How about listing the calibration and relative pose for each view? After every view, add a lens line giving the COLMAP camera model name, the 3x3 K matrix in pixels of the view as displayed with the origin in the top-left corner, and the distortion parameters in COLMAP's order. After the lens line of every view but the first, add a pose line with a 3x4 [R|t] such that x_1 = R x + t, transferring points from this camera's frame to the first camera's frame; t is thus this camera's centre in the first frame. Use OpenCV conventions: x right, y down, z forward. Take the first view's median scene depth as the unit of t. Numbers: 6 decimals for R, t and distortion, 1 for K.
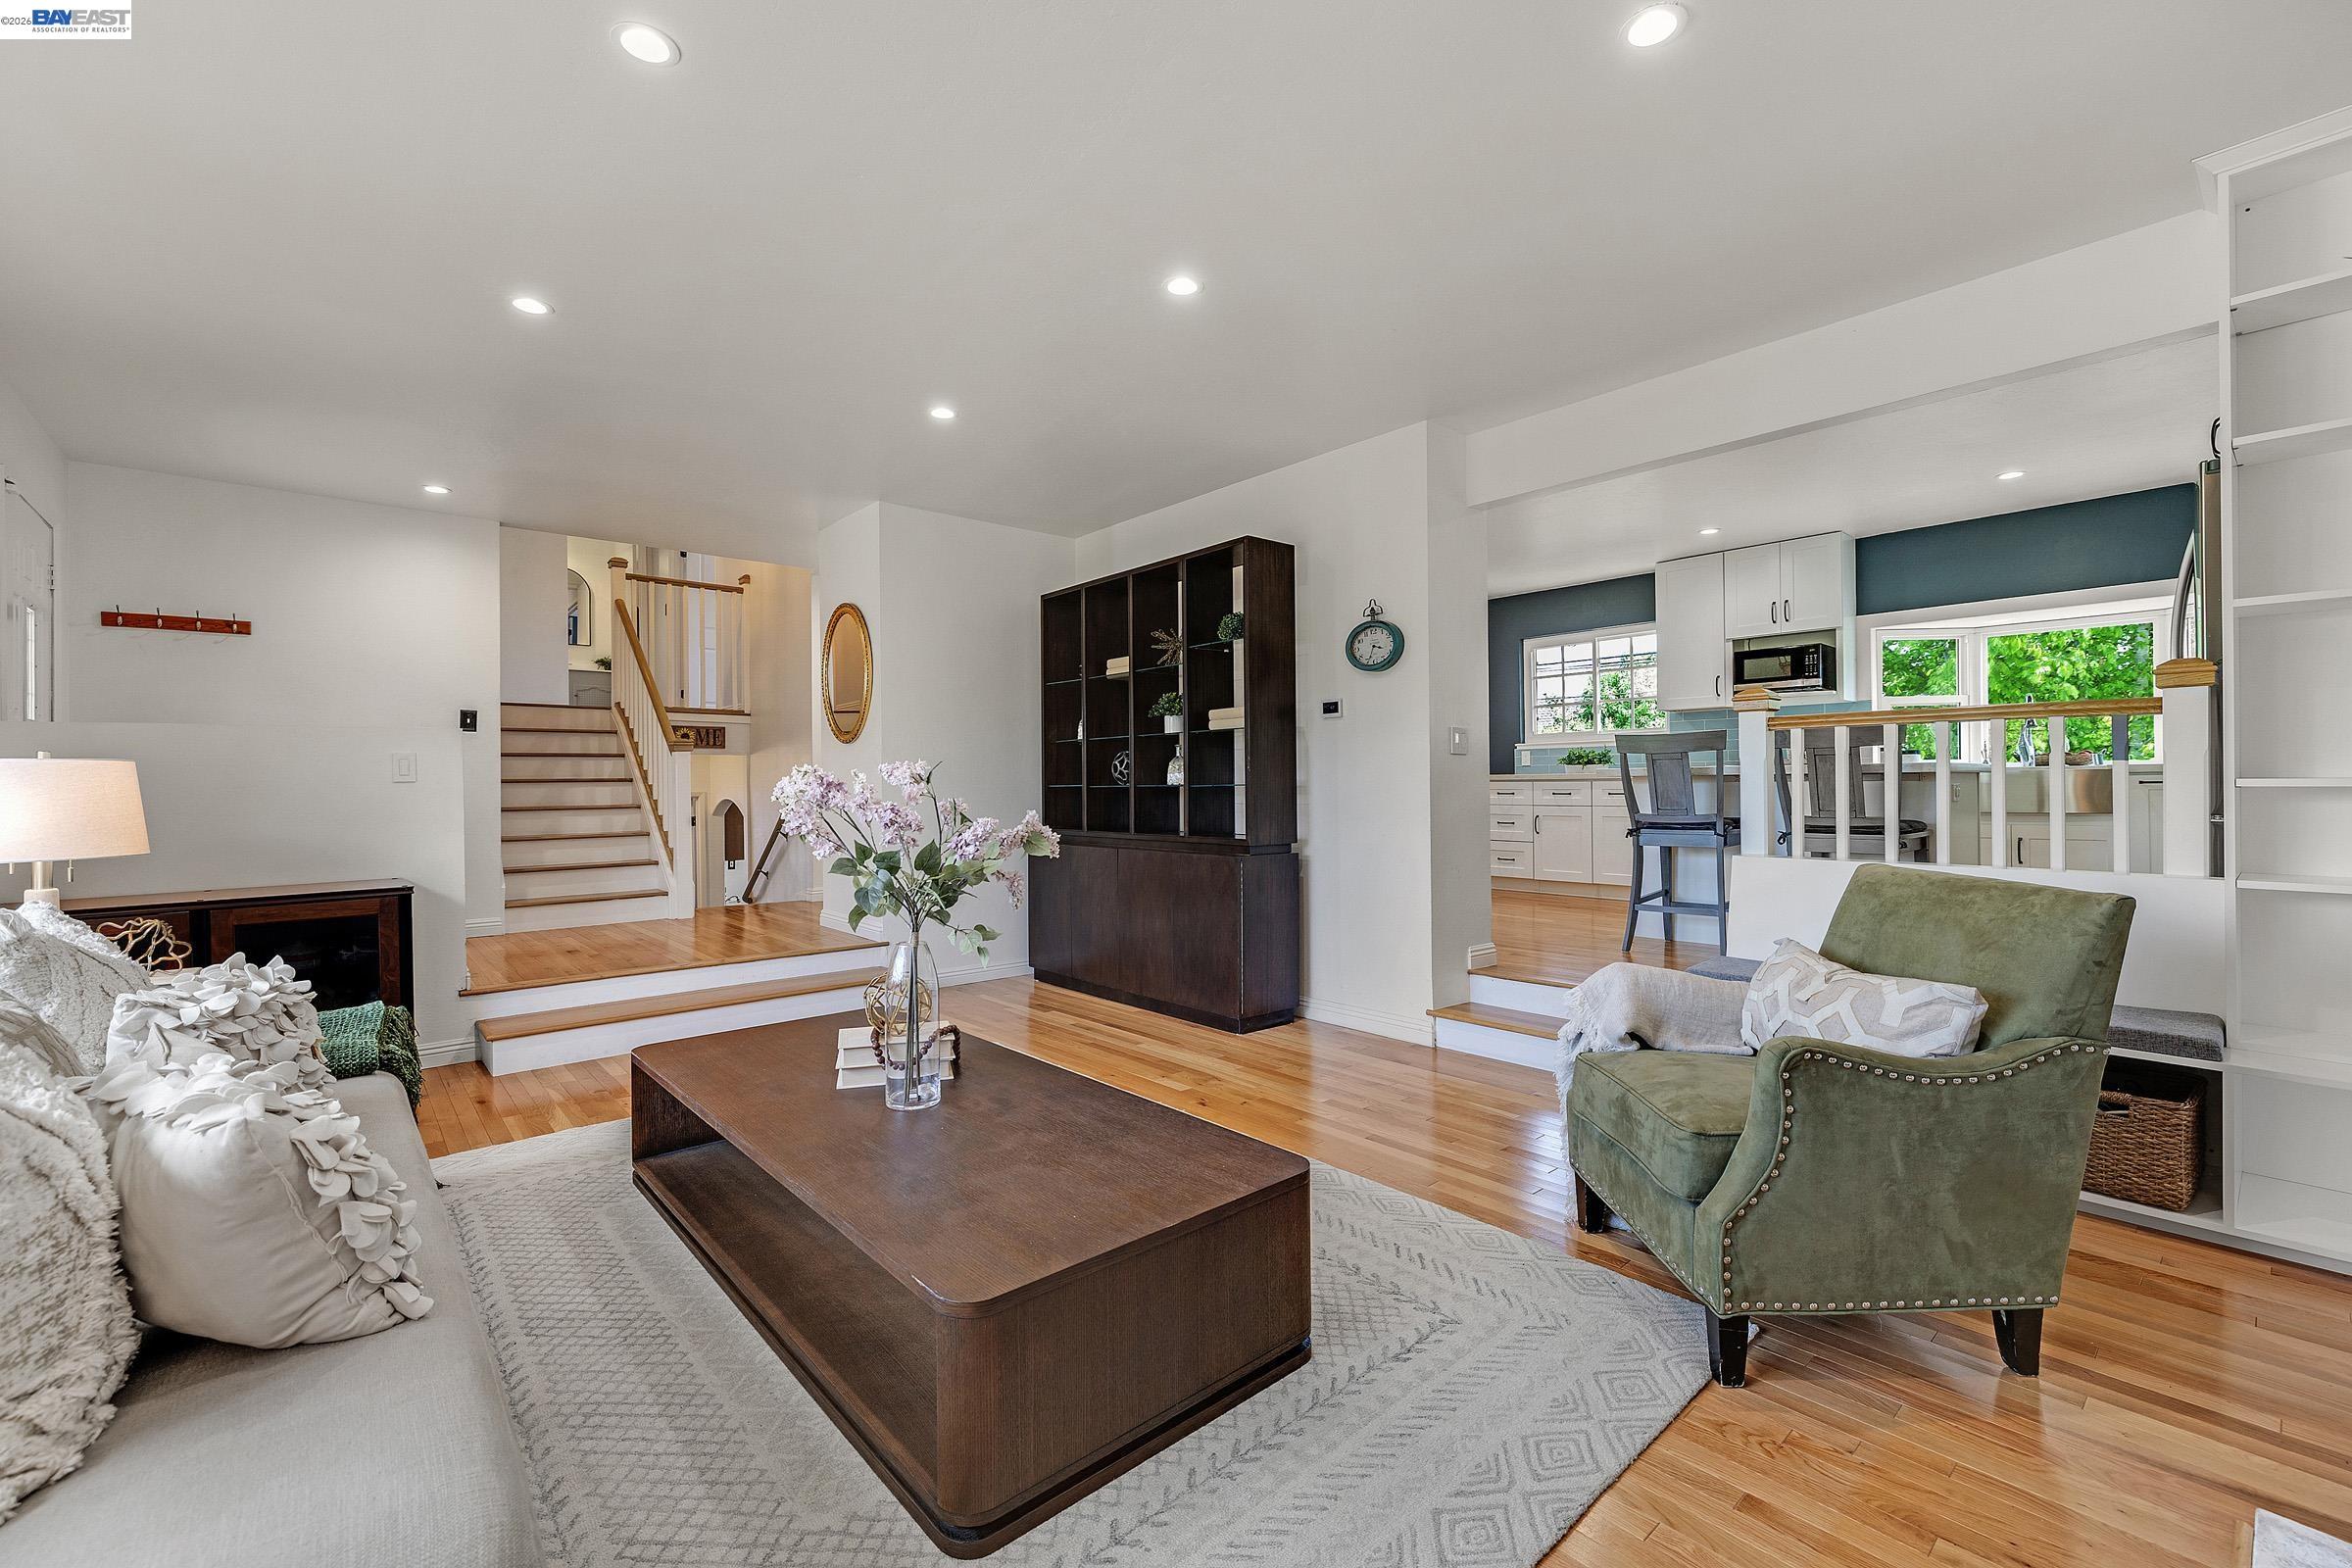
lens RADIAL K [[978.2, 0, 1166.3], [0, 978.2, 781.5], [0, 0, 1]] dist [0.000932, -0.000305]
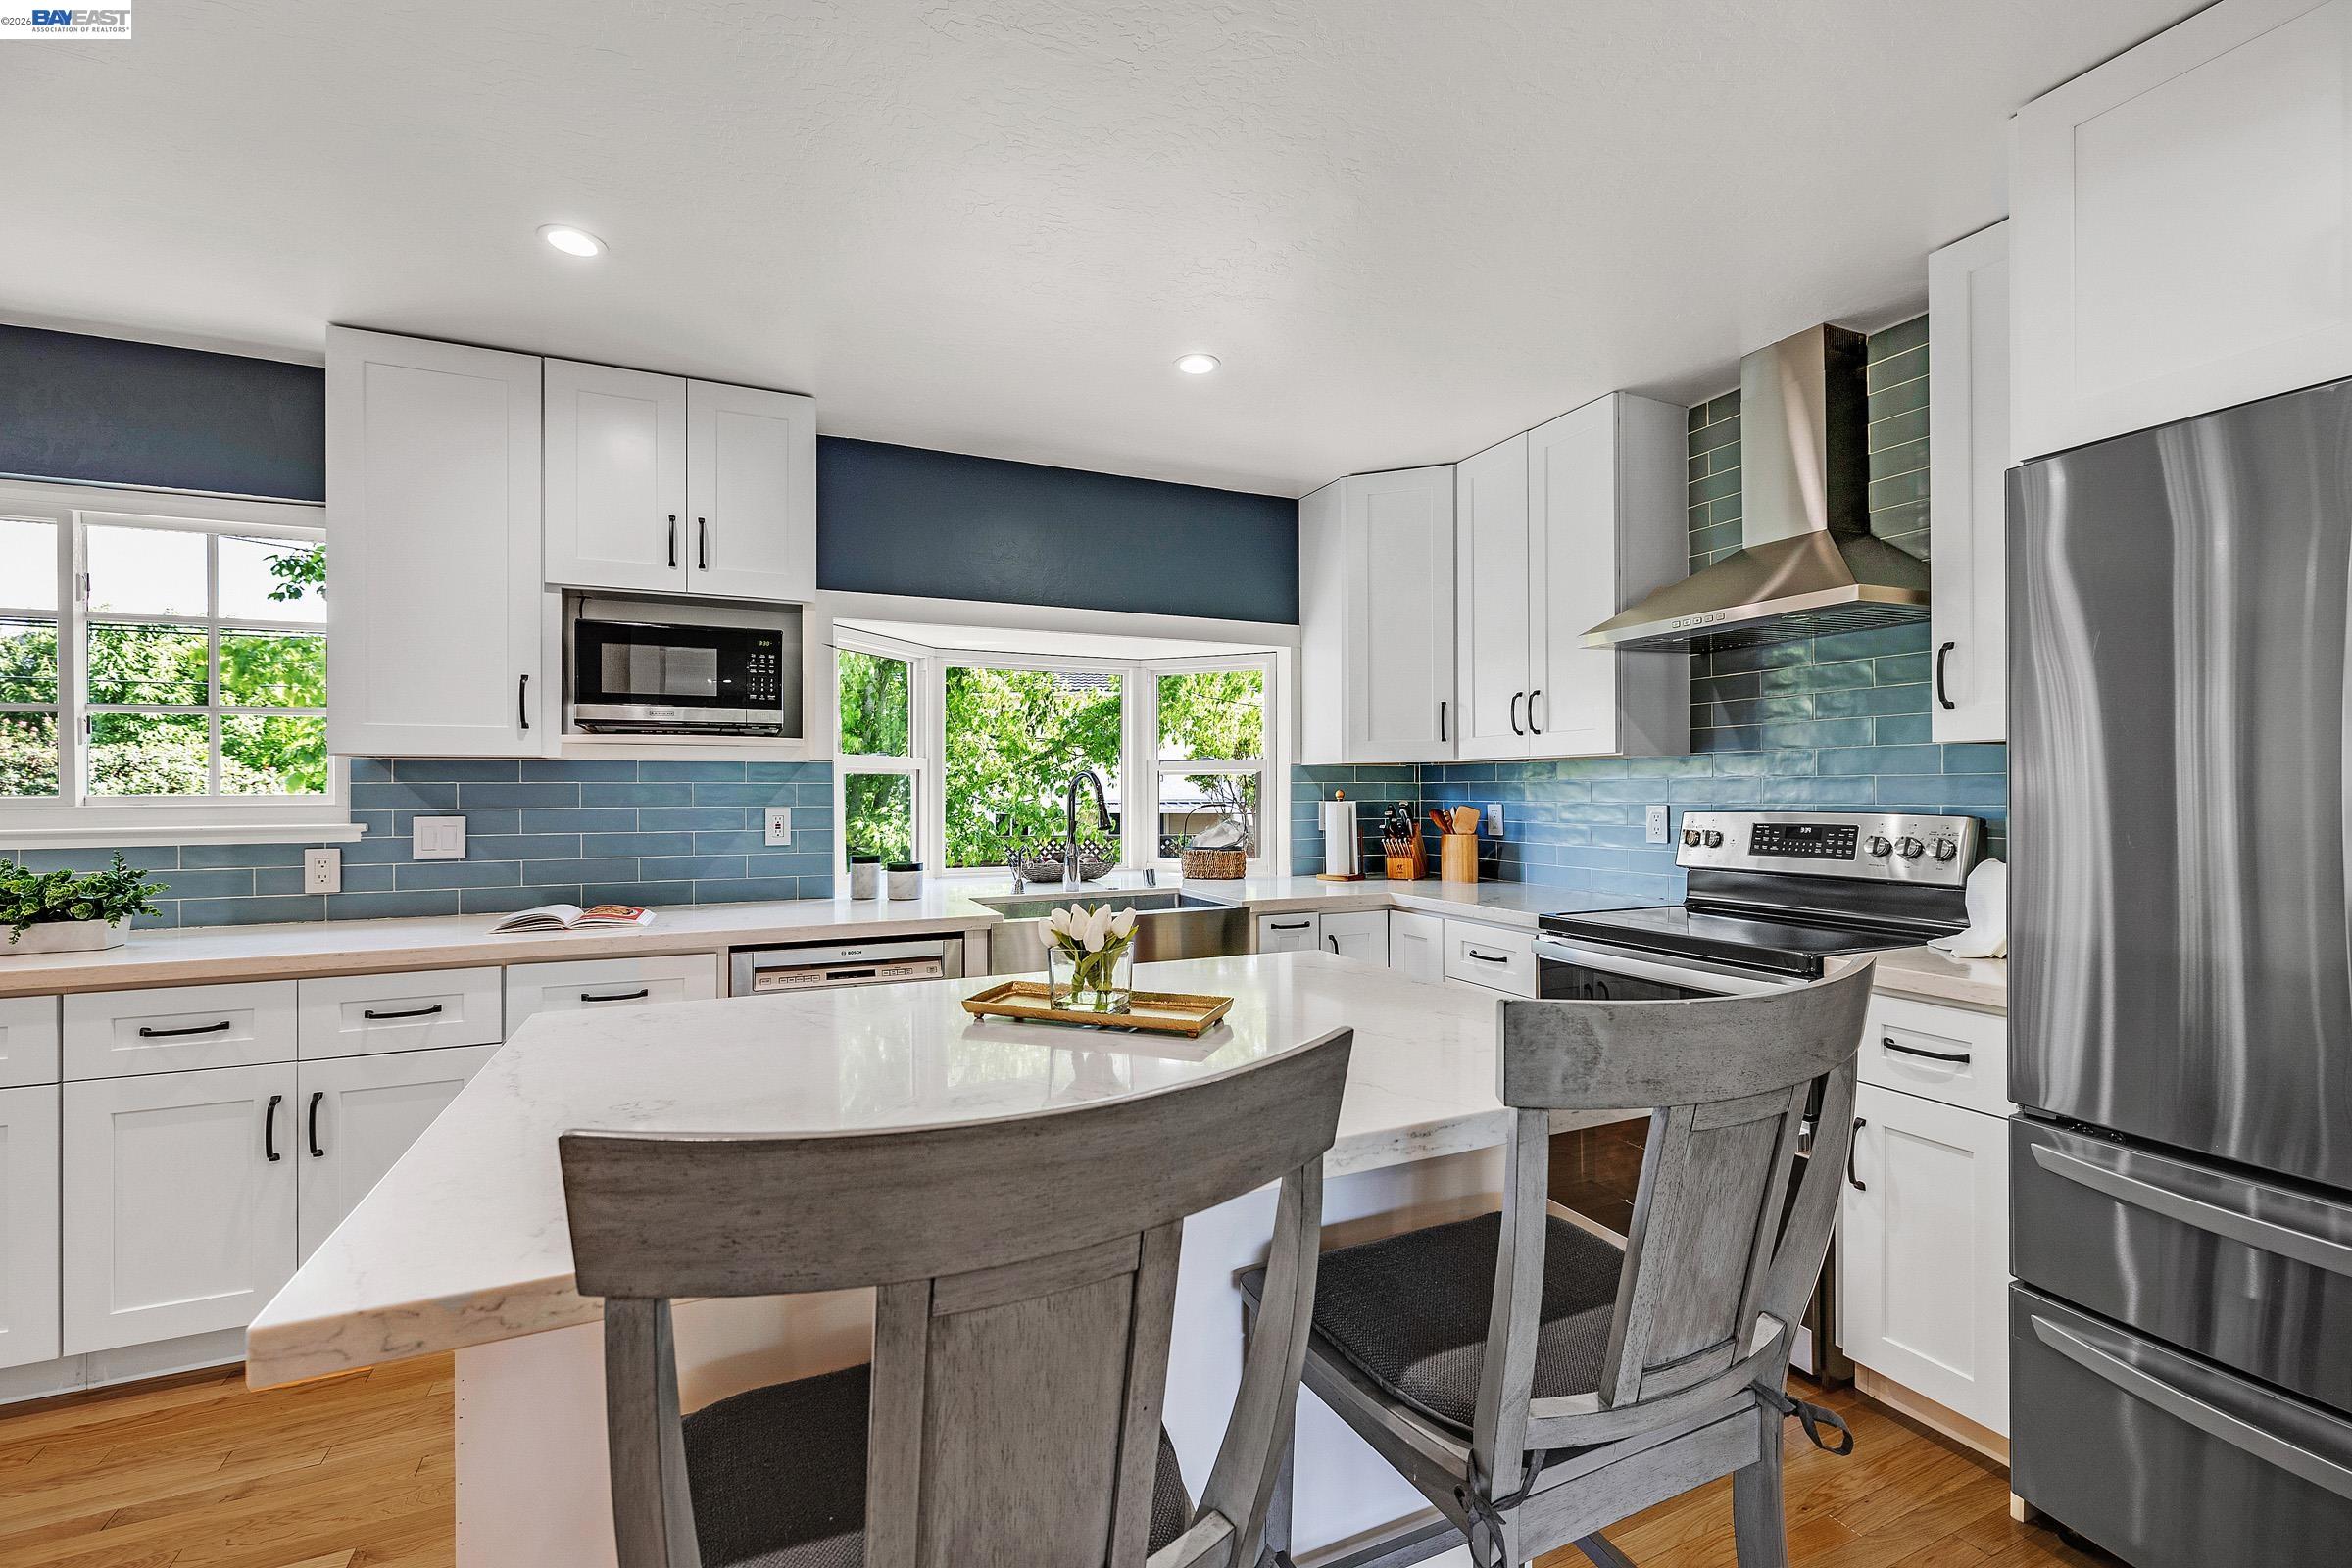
lens RADIAL K [[978.2, 0, 1170.4], [0, 978.2, 788.1], [0, 0, 1]] dist [0.000932, -0.000305]
pose [[0.312551, 0.020729, 0.949675, 0.285111], [-0.003879, 0.999781, -0.020546, -0.057757], [-0.949893, 0.002738, 0.312563, 0.654874]]
